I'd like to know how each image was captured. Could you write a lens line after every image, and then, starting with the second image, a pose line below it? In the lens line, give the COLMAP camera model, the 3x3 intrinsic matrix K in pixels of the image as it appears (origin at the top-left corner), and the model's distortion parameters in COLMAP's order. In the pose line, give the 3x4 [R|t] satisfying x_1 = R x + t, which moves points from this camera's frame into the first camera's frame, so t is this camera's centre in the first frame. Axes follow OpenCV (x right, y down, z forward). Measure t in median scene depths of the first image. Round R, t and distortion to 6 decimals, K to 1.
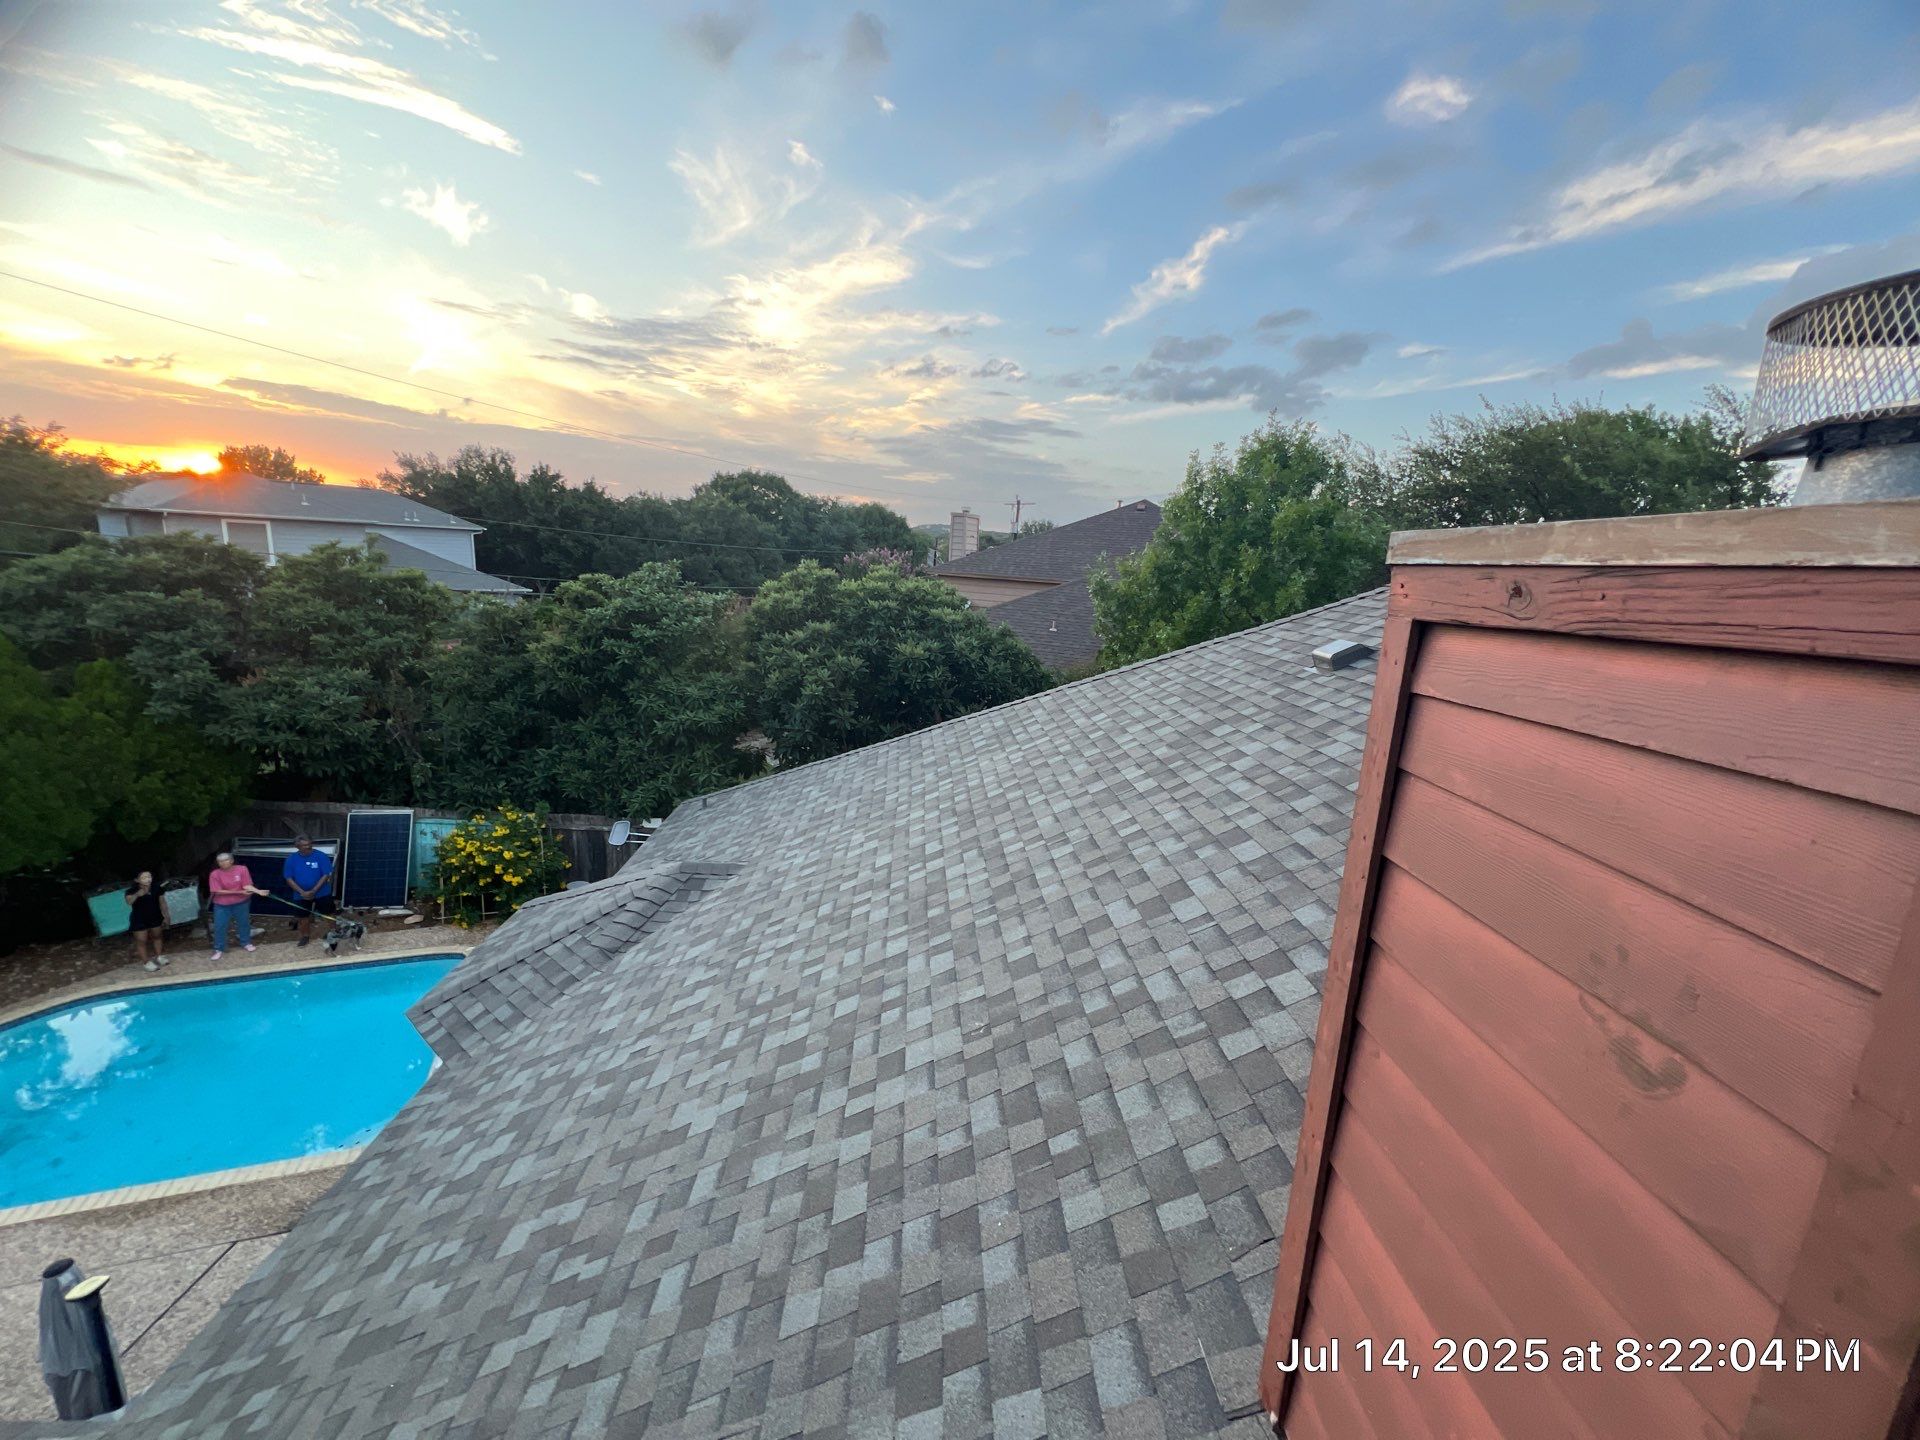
lens RADIAL K [[764.5, 0, 963.1], [0, 764.5, 723.8], [0, 0, 1]] dist [-0.002432, 0.000199]
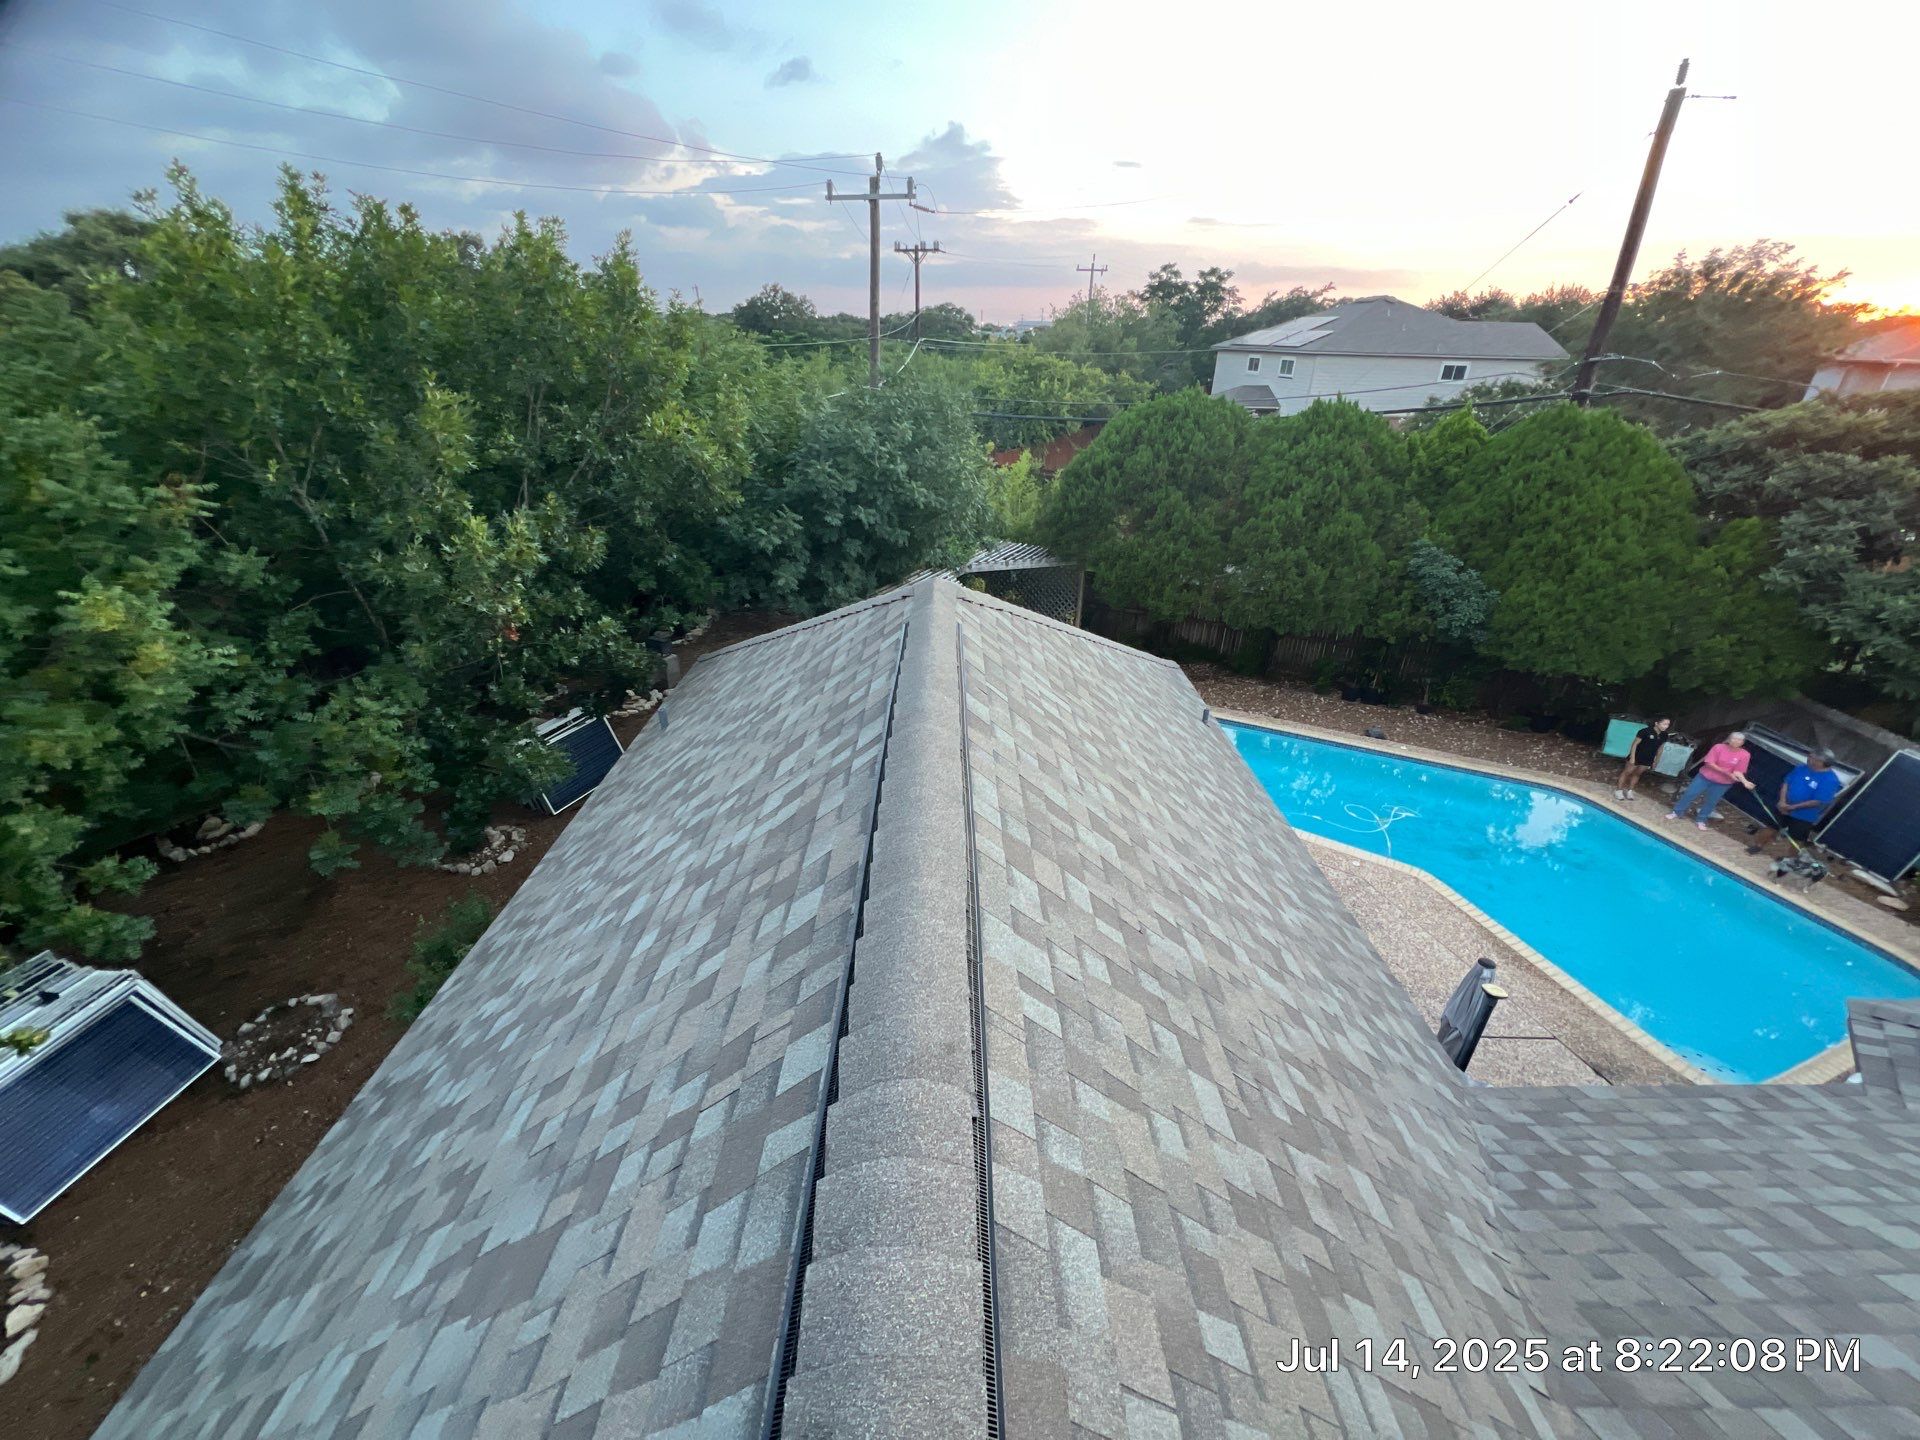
lens RADIAL K [[764.5, 0, 962.2], [0, 764.5, 721.4], [0, 0, 1]] dist [-0.002432, 0.000199]
pose [[-0.046008, 0.396086, -0.917060, -0.026277], [-0.237629, 0.887340, 0.395172, 0.006778], [0.970266, 0.236102, 0.053297, -0.028658]]
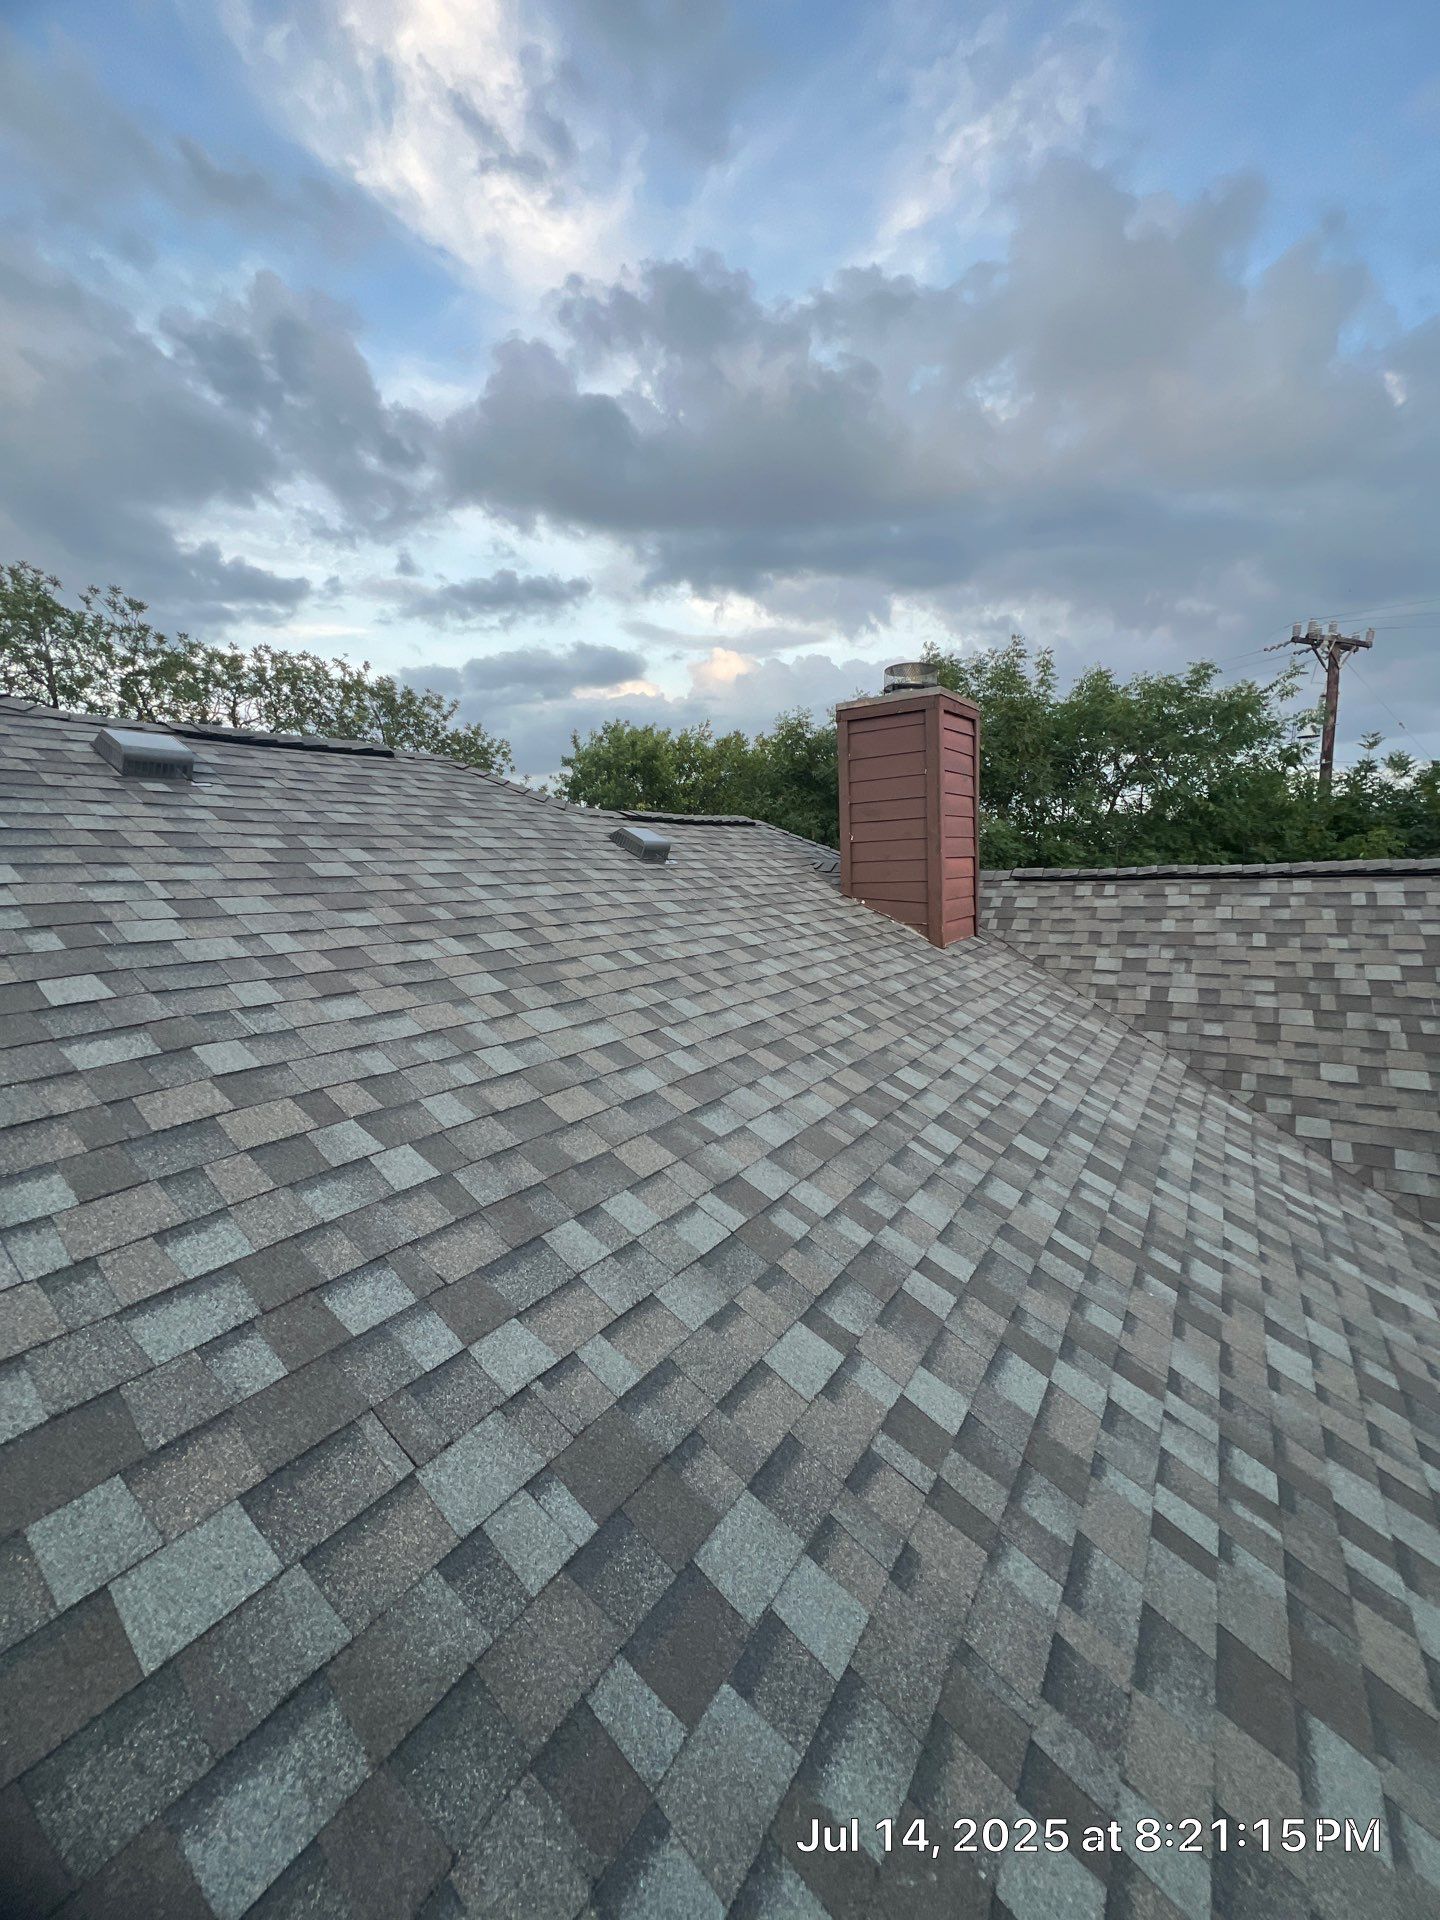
lens RADIAL K [[764.5, 0, 717.0], [0, 764.5, 957.6], [0, 0, 1]] dist [-0.002432, 0.000199]
pose [[-0.795117, -0.098553, 0.598394, -0.131175], [0.118784, 0.942287, 0.313025, -0.038099], [-0.594709, 0.319972, -0.737522, 0.646973]]
